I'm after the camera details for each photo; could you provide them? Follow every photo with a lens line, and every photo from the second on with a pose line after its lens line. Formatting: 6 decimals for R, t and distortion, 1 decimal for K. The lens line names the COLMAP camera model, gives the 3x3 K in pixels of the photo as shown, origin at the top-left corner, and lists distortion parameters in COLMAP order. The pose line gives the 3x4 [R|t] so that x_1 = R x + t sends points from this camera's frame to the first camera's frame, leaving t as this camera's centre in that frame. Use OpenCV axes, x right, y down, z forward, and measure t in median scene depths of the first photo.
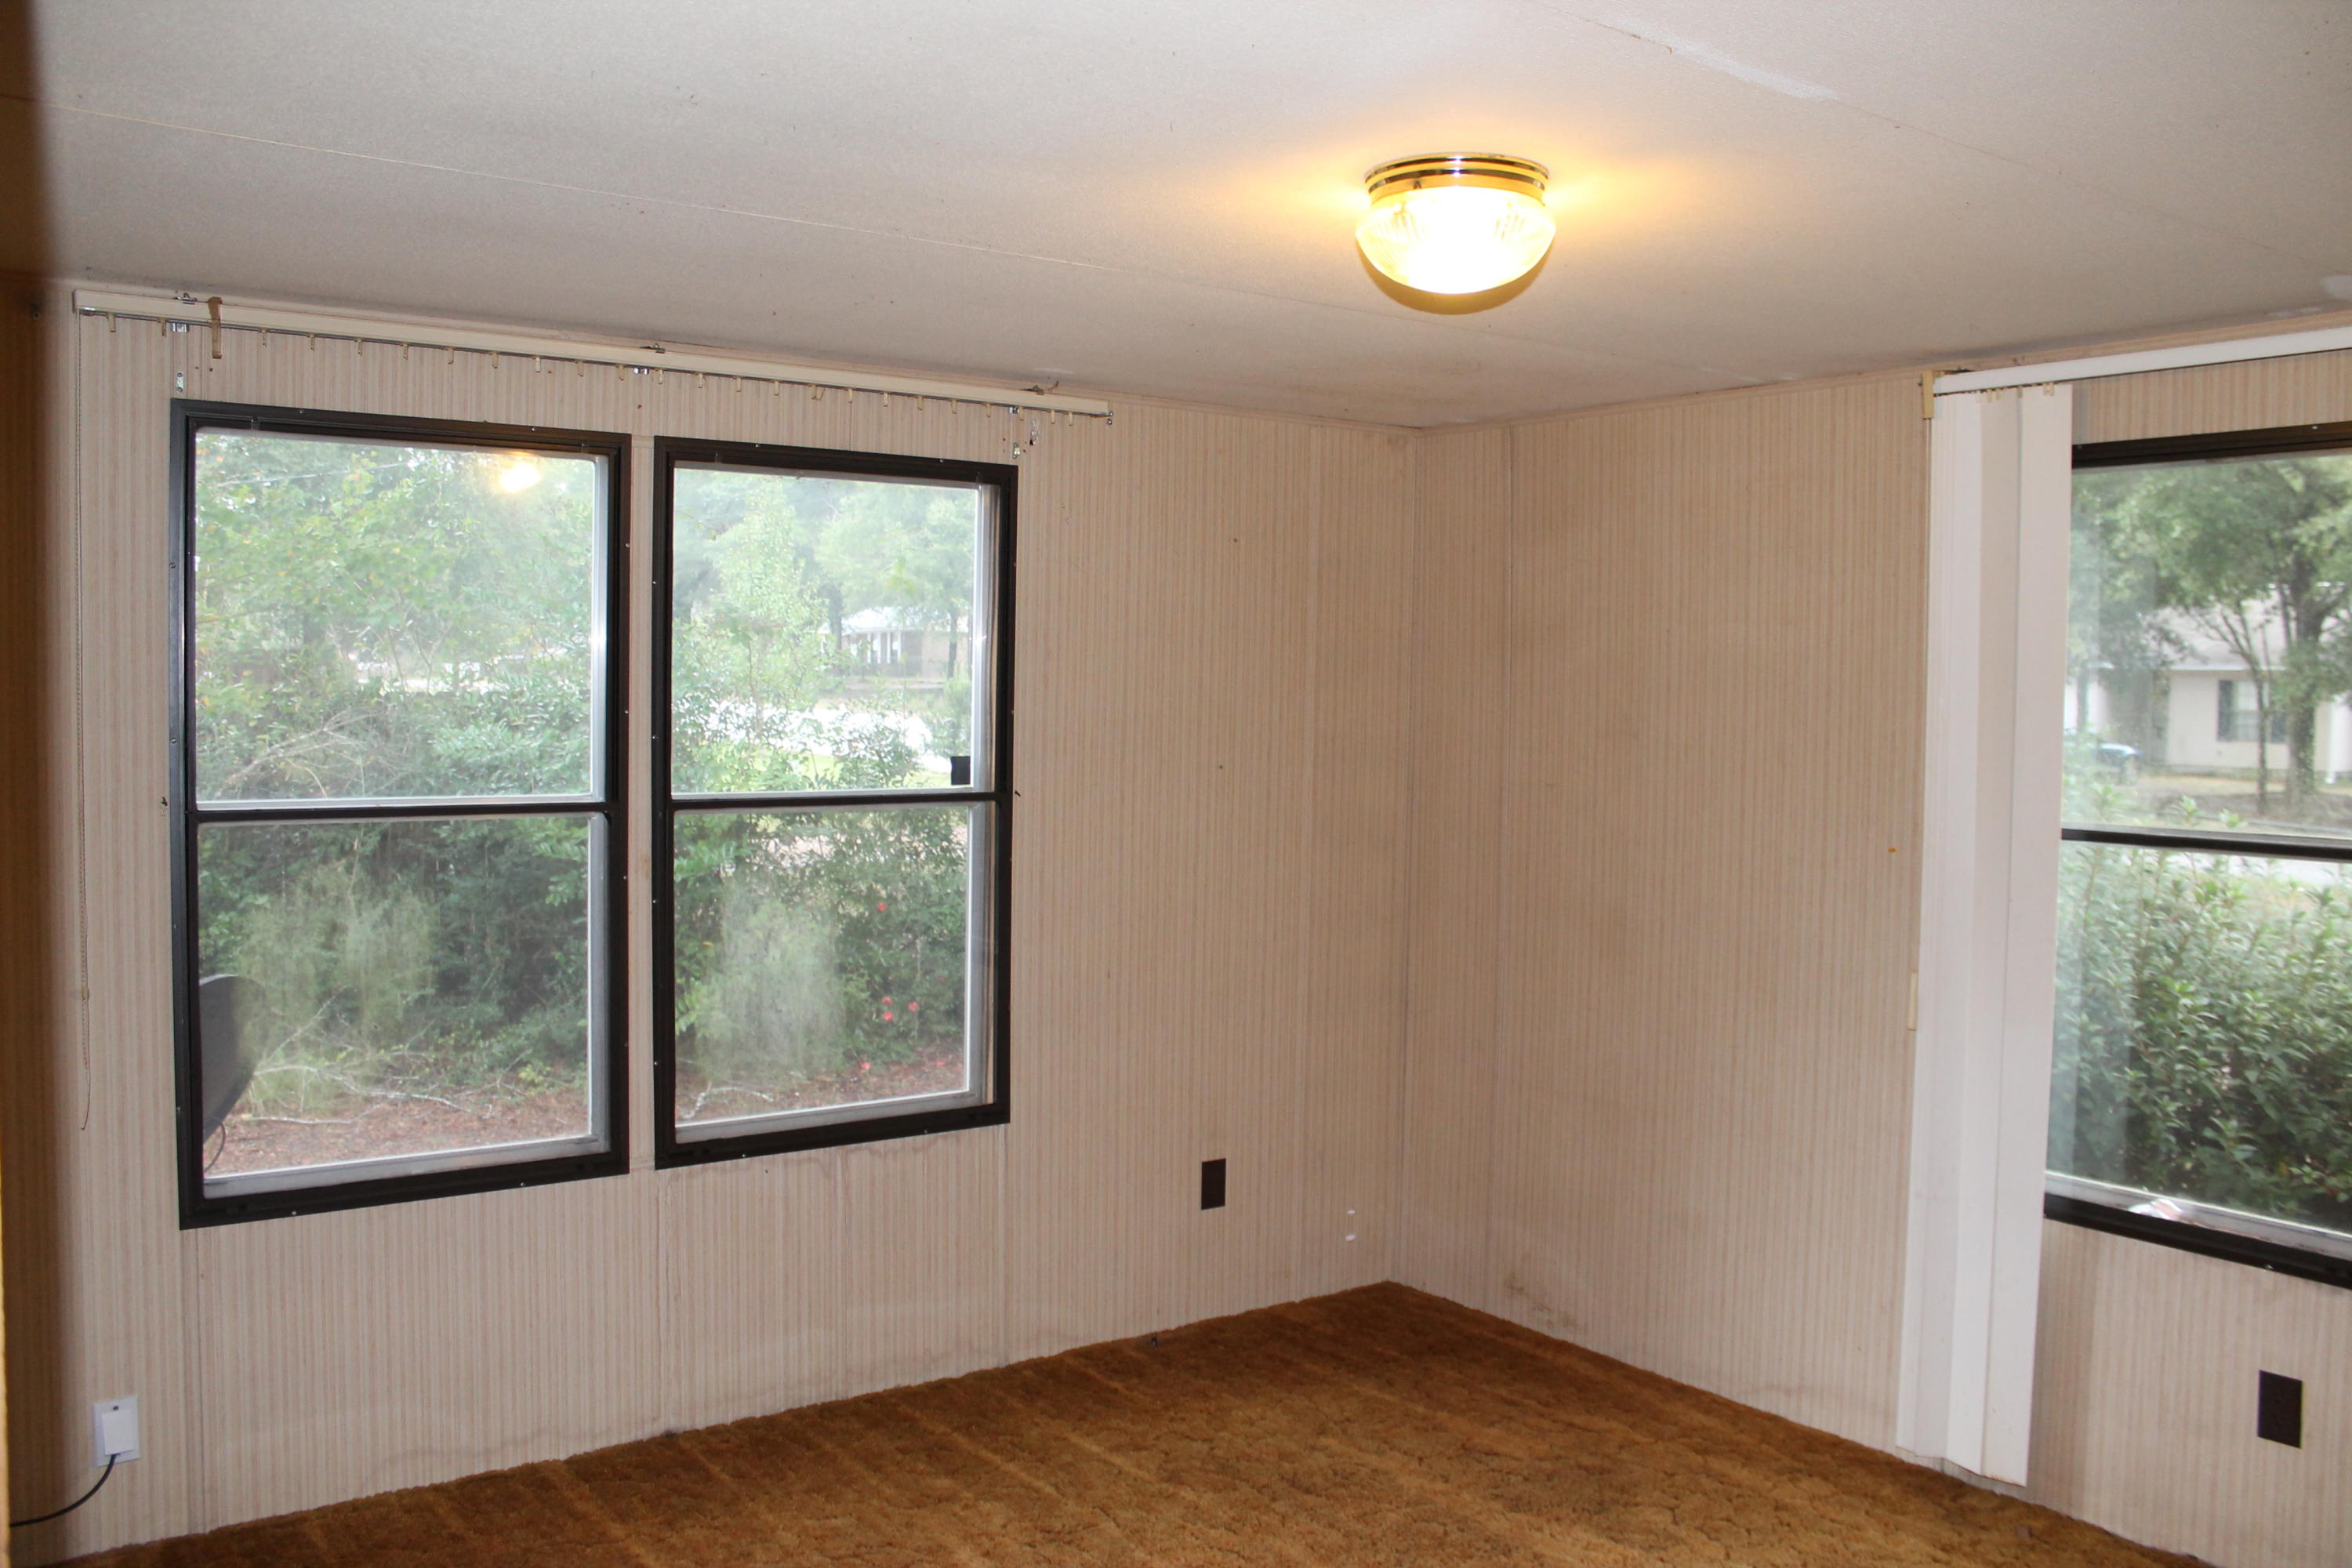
lens RADIAL K [[2007.4, 0, 1176.0], [0, 2007.4, 784.0], [0, 0, 1]] dist [-0.131597, 0.005060]
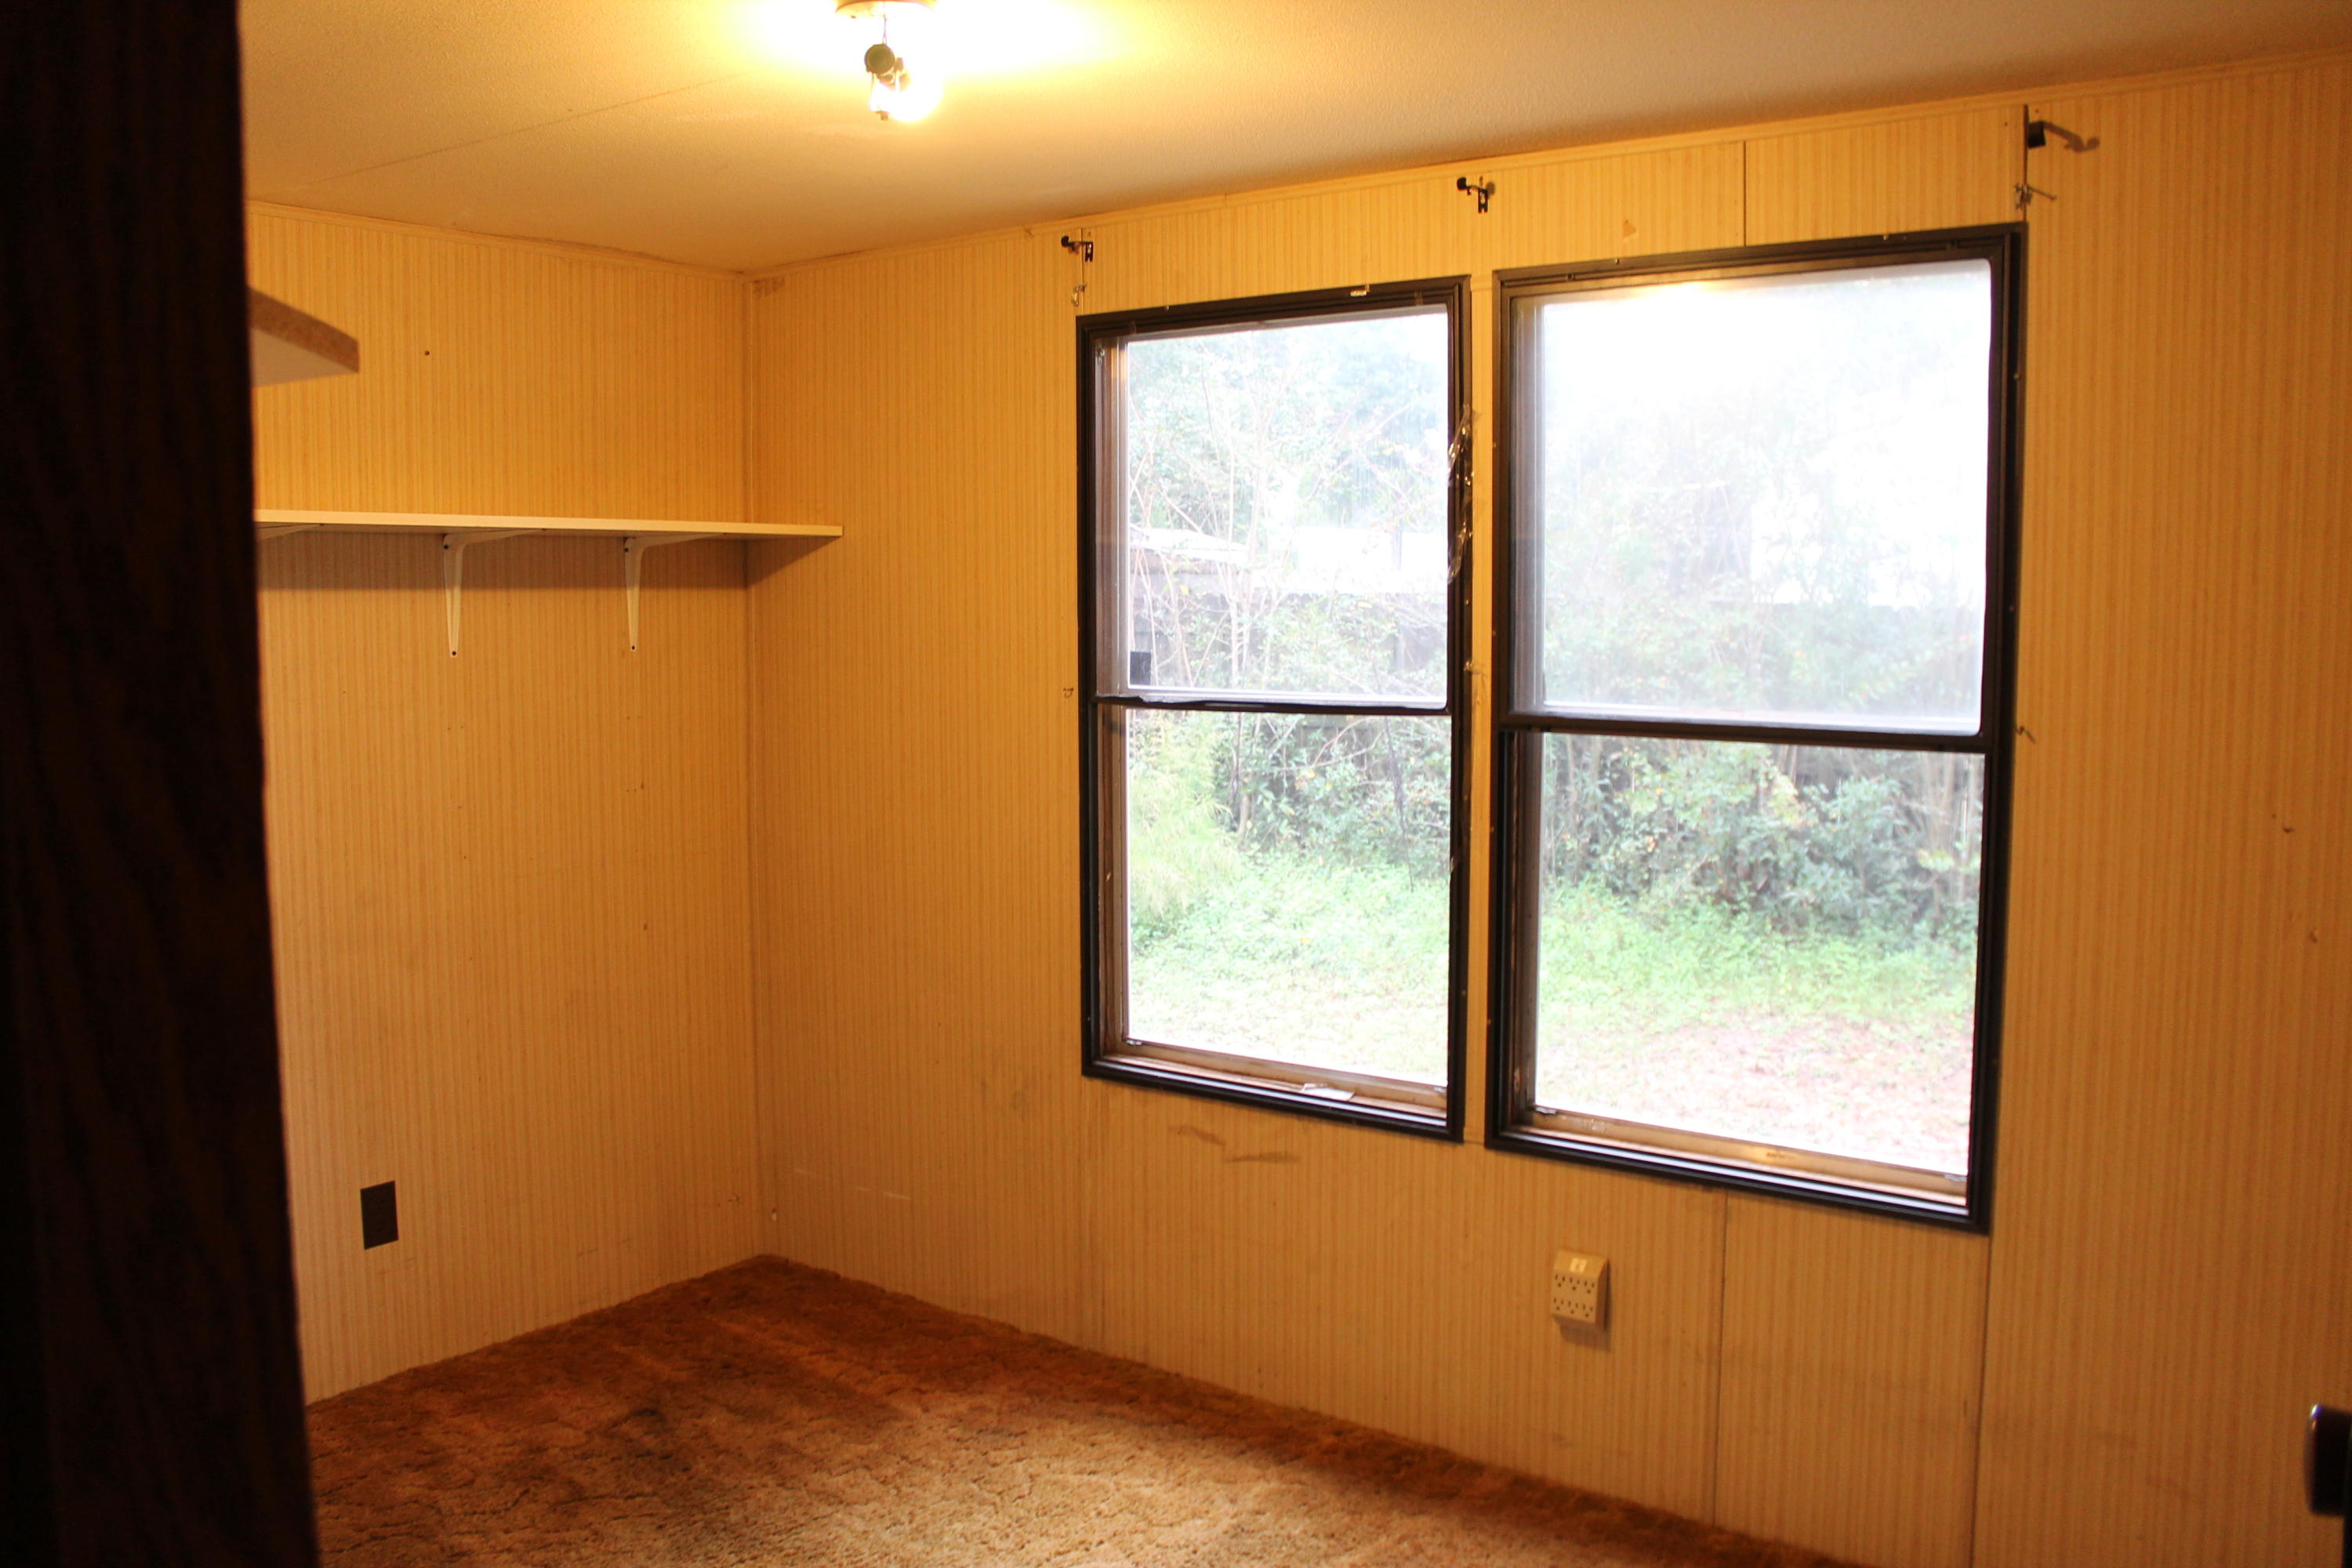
lens RADIAL K [[1928.0, 0, 1176.0], [0, 1928.0, 784.0], [0, 0, 1]] dist [-0.105560, 0.007134]
pose [[0.303697, 0.079873, -0.949415, 0.465935], [-0.037065, 0.996716, 0.071996, -0.014918], [0.952047, 0.013326, 0.305660, 0.628317]]
